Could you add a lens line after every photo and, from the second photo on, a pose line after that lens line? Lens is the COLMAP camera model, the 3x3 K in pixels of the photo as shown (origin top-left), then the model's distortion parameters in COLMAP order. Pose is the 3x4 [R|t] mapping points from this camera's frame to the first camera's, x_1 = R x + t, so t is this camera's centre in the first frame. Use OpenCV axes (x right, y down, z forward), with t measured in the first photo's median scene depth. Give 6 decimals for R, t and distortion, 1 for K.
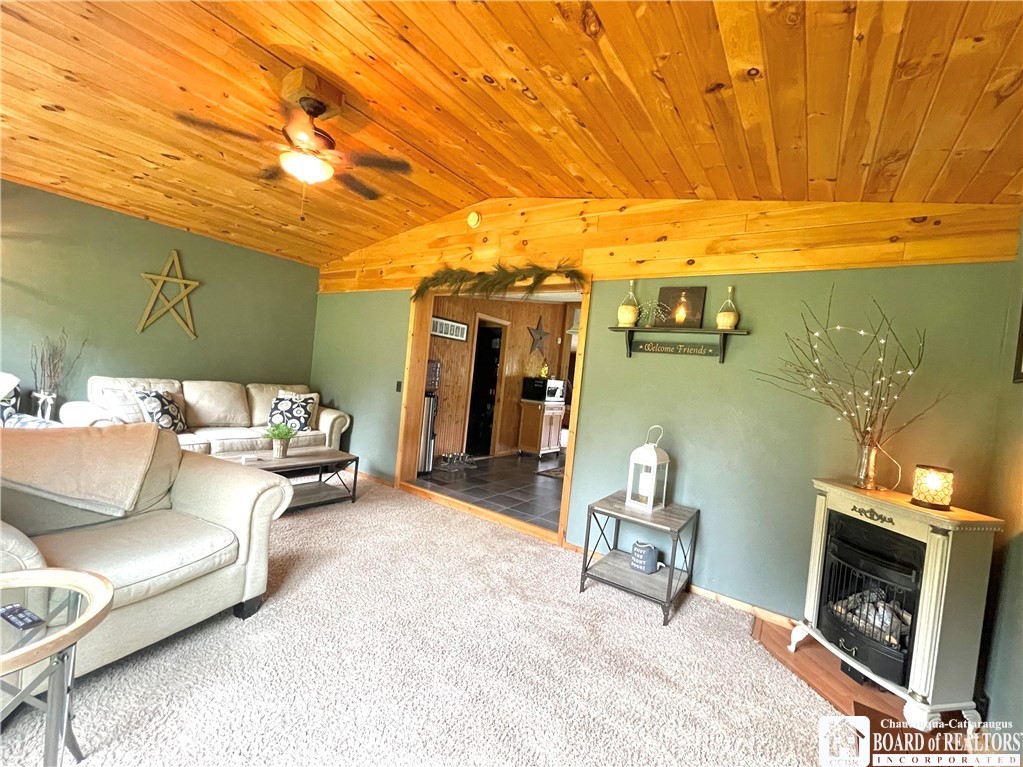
lens RADIAL K [[434.6, 0, 518.4], [0, 434.6, 387.1], [0, 0, 1]] dist [0.000850, 0.000420]
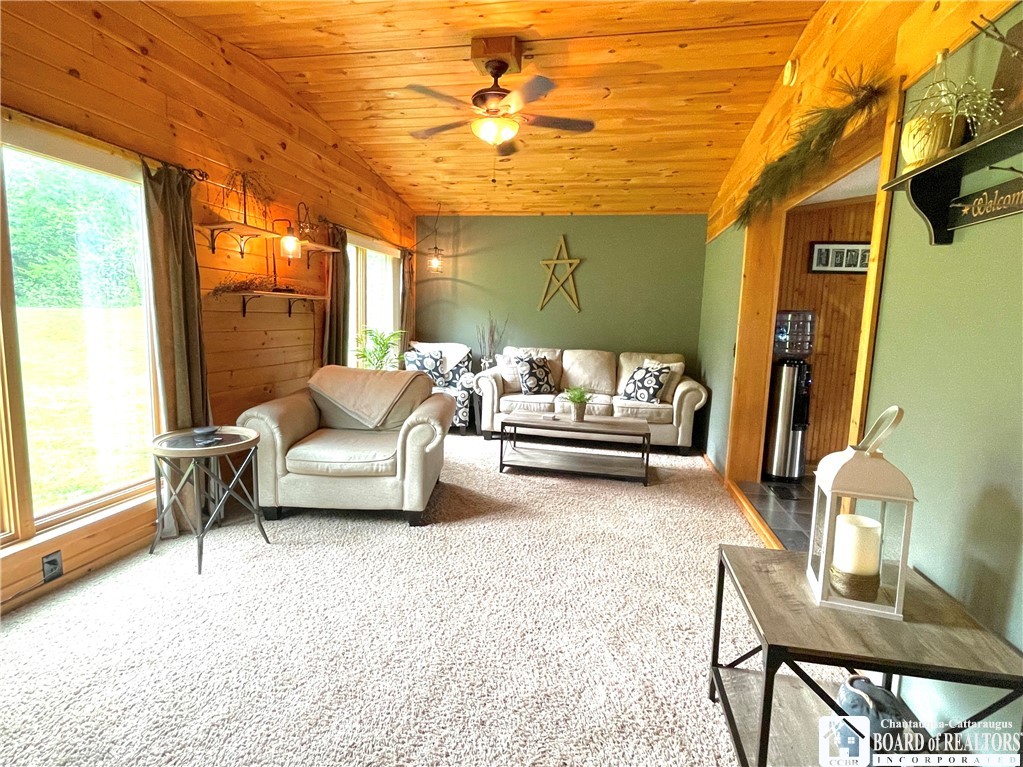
lens RADIAL K [[520.3, 0, 511.5], [0, 520.3, 383.5], [0, 0, 1]] dist [0.000063, 0.000195]
pose [[0.392896, 0.027686, -0.919166, 0.419371], [-0.015278, 0.999605, 0.023579, 0.043302], [0.919456, 0.004779, 0.393164, 0.340643]]
